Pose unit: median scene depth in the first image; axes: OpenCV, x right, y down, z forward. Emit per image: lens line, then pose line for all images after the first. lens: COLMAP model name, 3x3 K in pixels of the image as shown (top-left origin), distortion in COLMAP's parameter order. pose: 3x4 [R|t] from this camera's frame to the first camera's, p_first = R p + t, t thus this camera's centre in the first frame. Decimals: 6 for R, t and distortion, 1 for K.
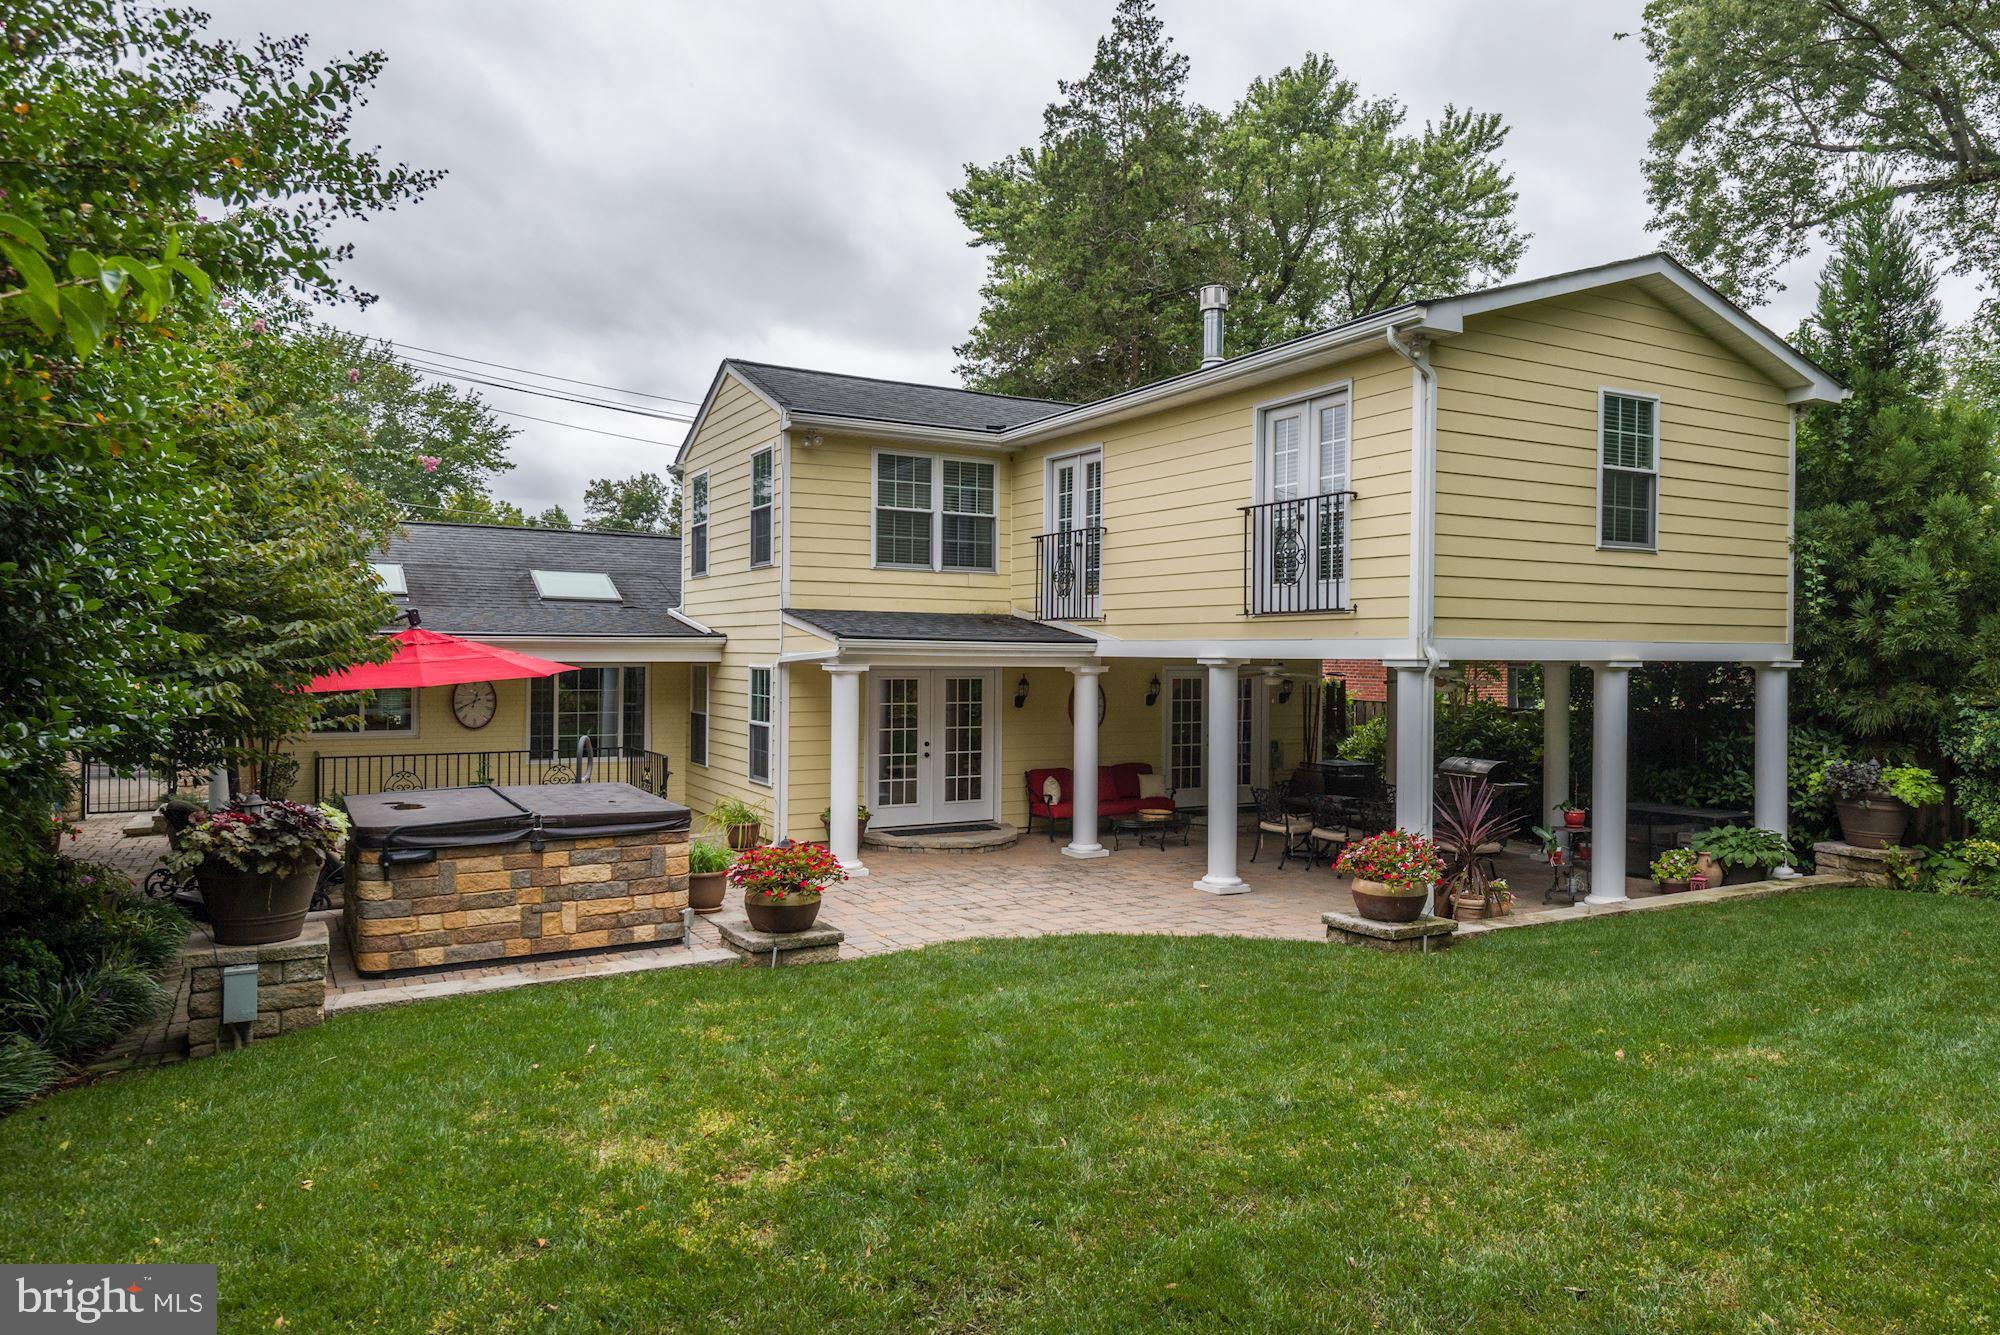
lens RADIAL K [[1307.3, 0, 1000.0], [0, 1307.3, 667.5], [0, 0, 1]] dist [0.016814, -0.000071]
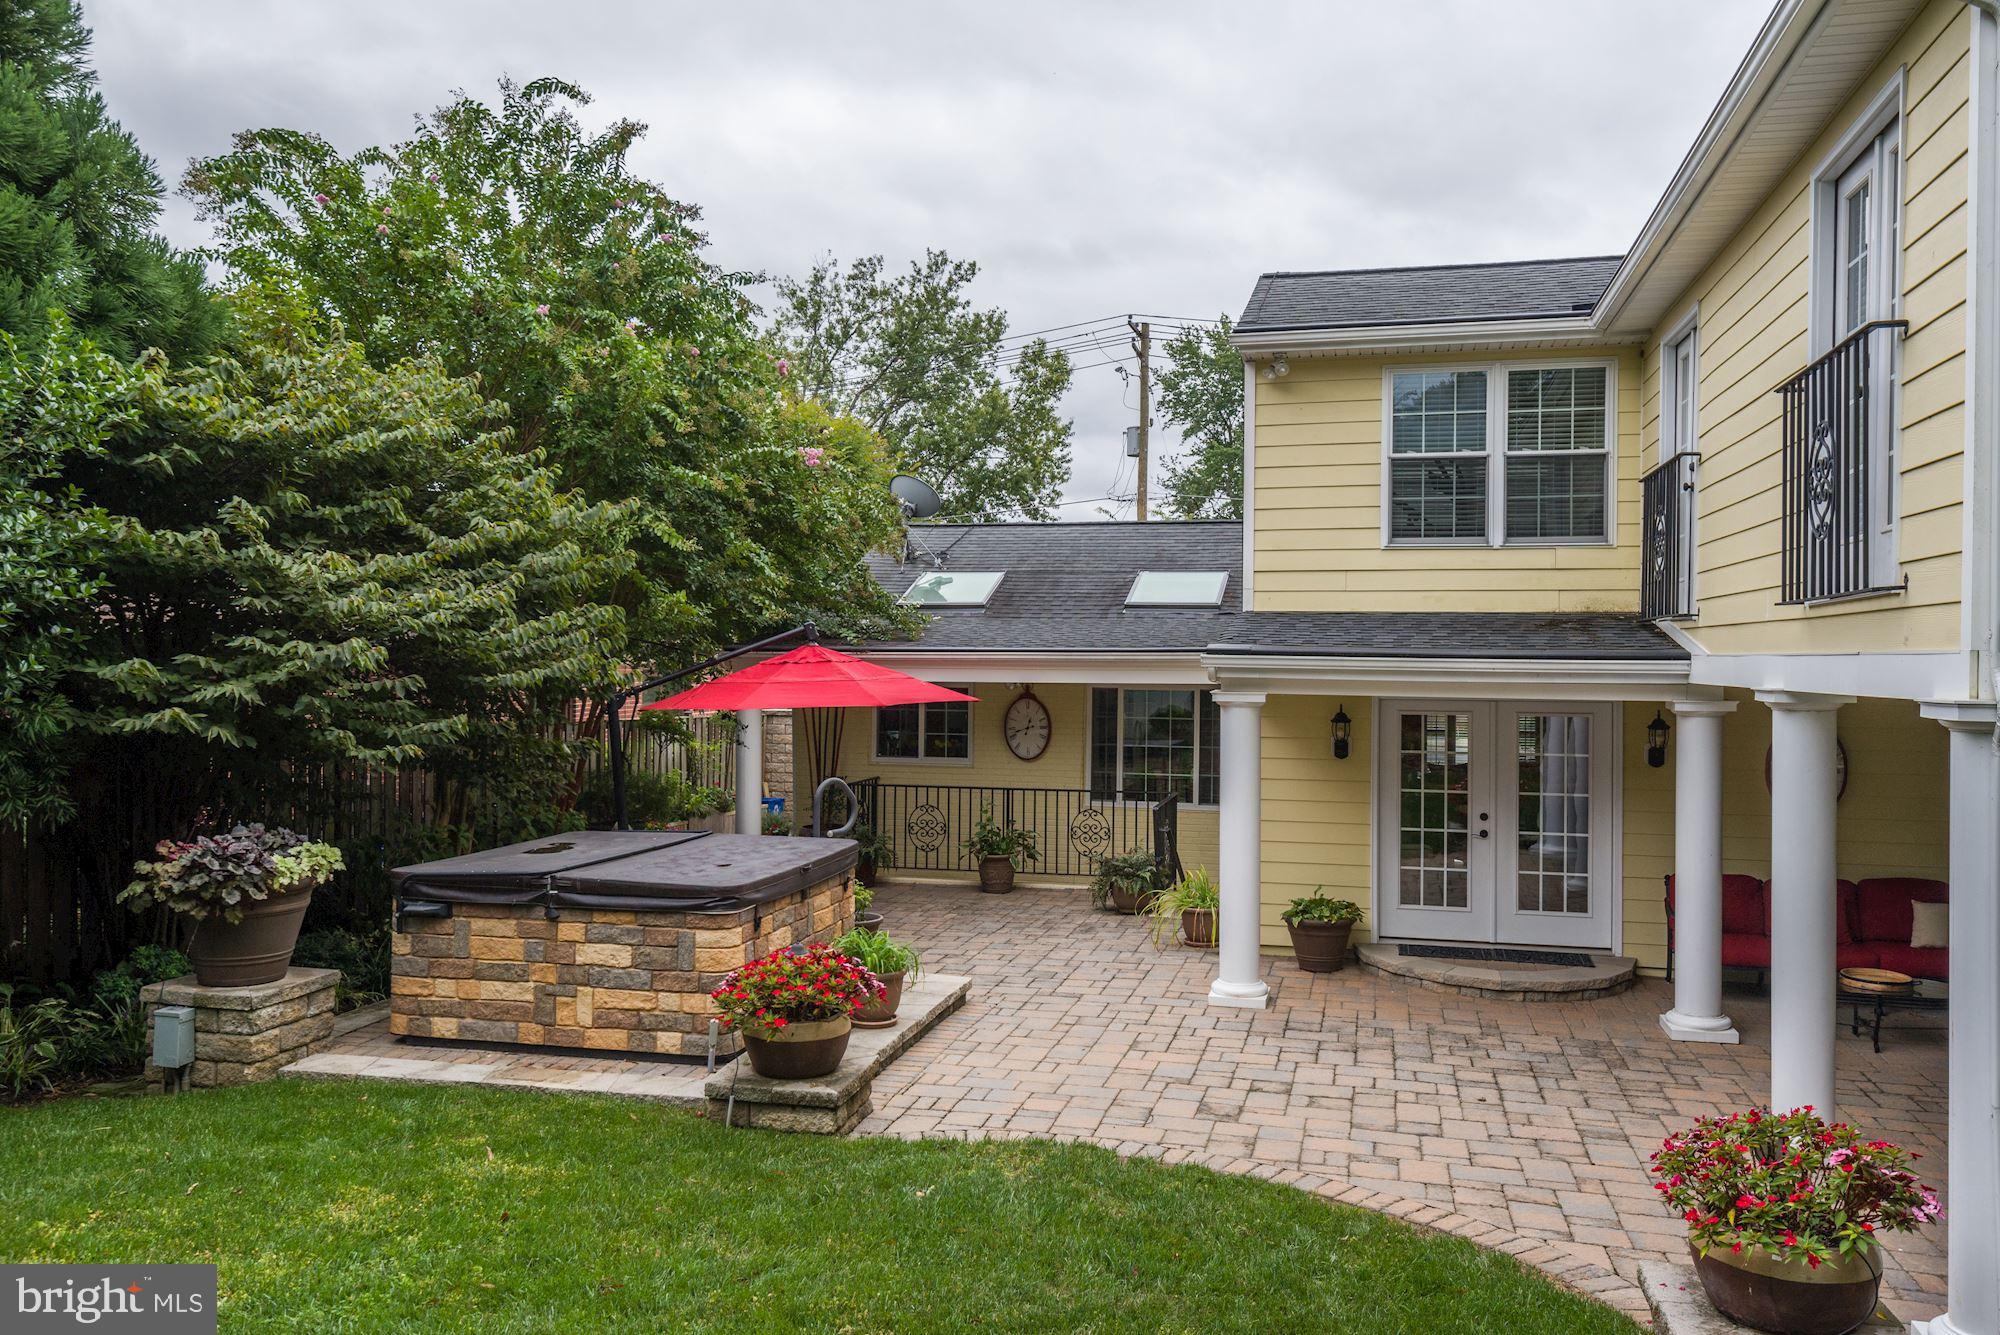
lens RADIAL K [[1519.1, 0, 1003.1], [0, 1519.1, 649.7], [0, 0, 1]] dist [0.031482, -0.000890]
pose [[0.712737, -0.005792, -0.701407, 0.356163], [-0.009291, 0.999800, -0.017697, -0.009409], [0.701370, 0.019130, 0.712541, 0.356792]]
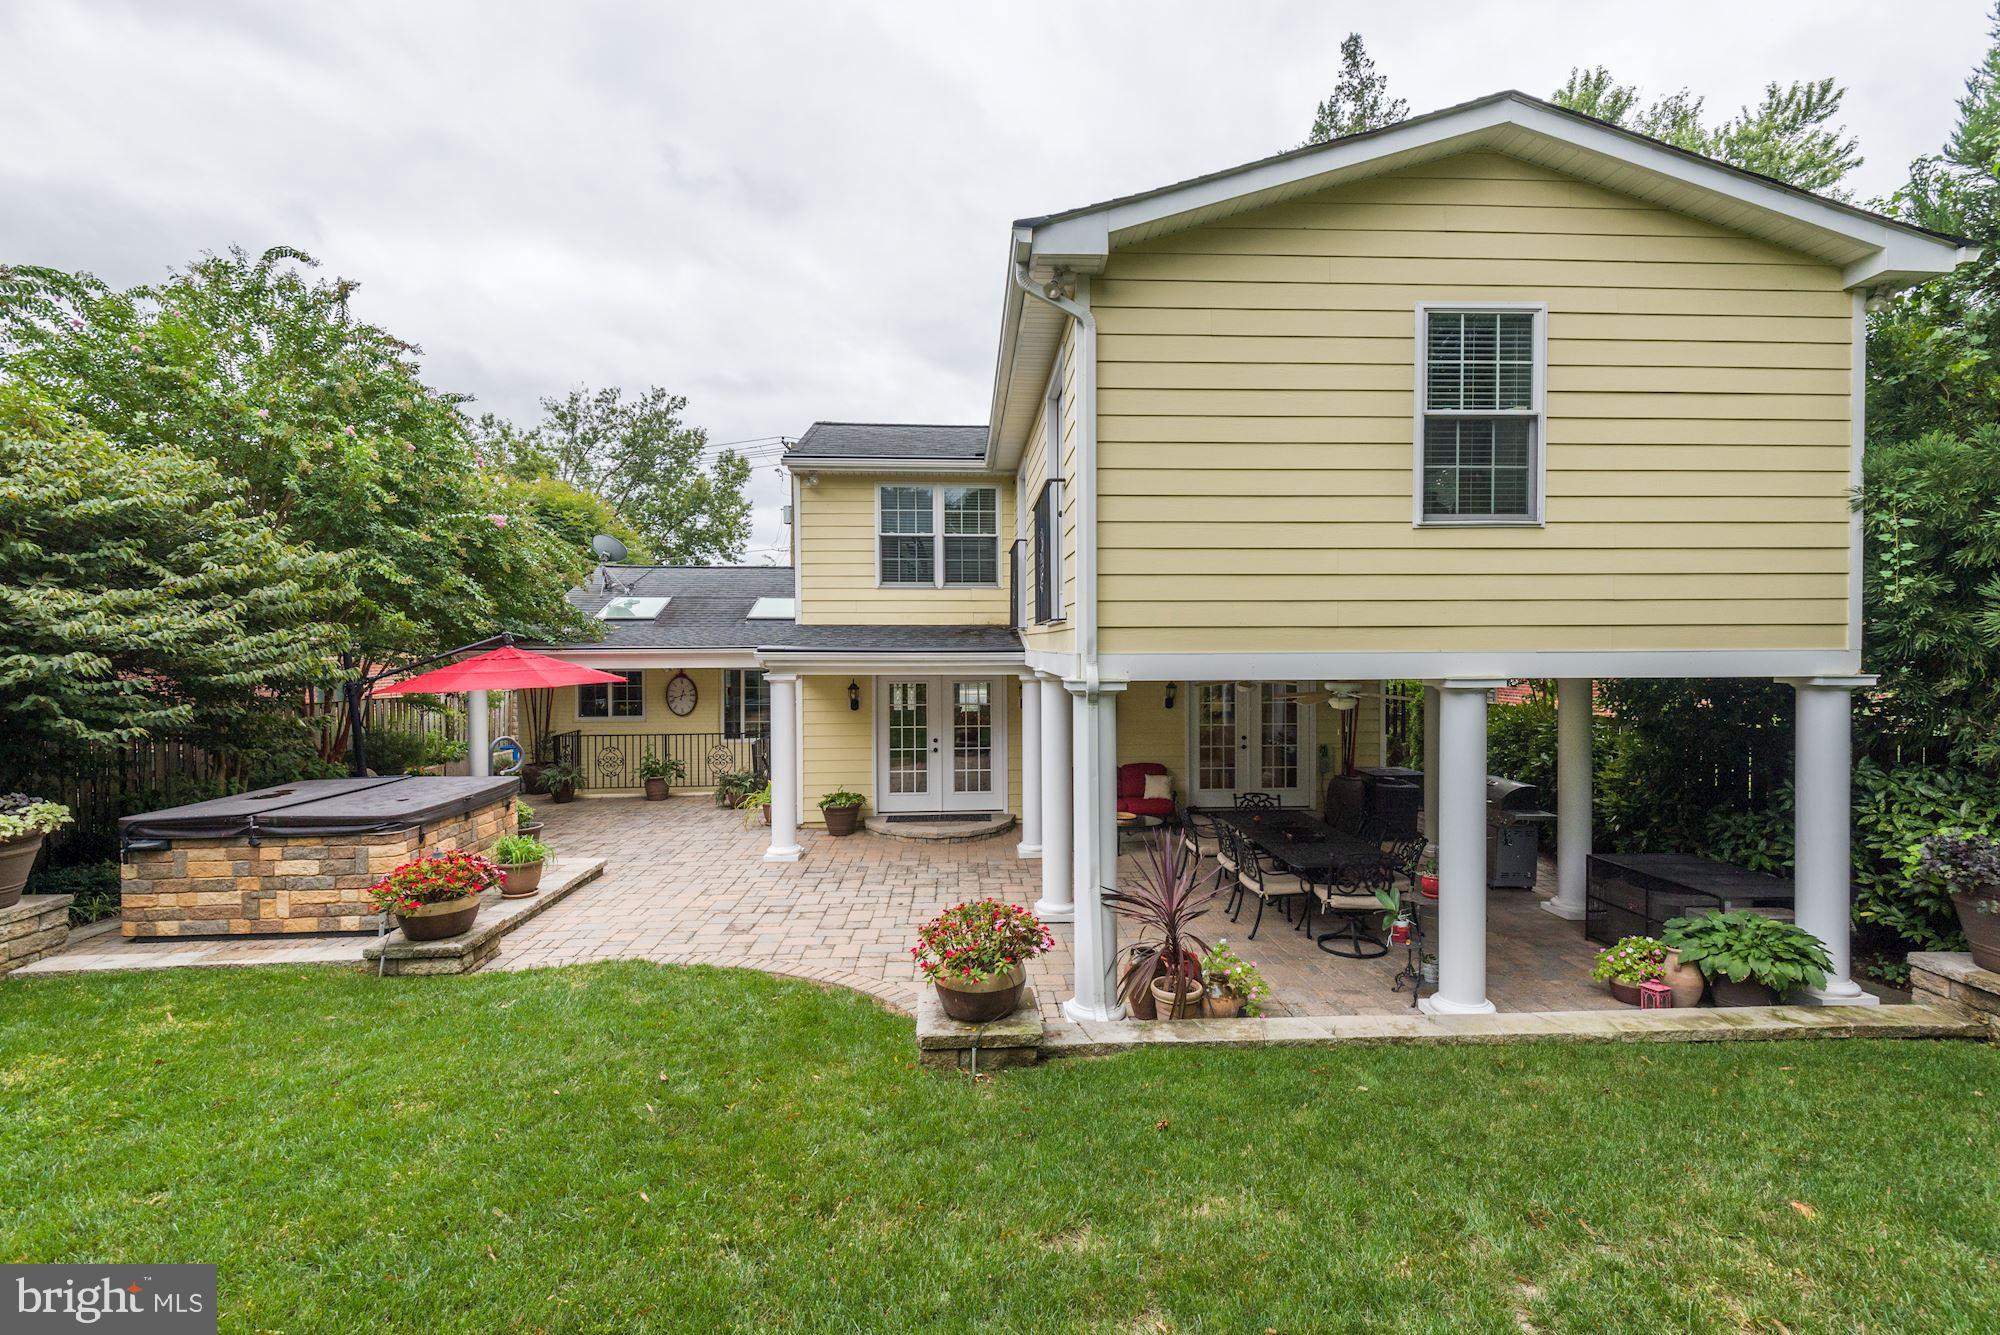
lens RADIAL K [[902.1, 0, 1030.8], [0, 902.1, 661.6], [0, 0, 1]] dist [0.015900, -0.007469]
pose [[0.893892, -0.002438, -0.448275, 0.437109], [0.006685, 0.999947, 0.007891, -0.018444], [0.448232, -0.010051, 0.893861, 0.404798]]
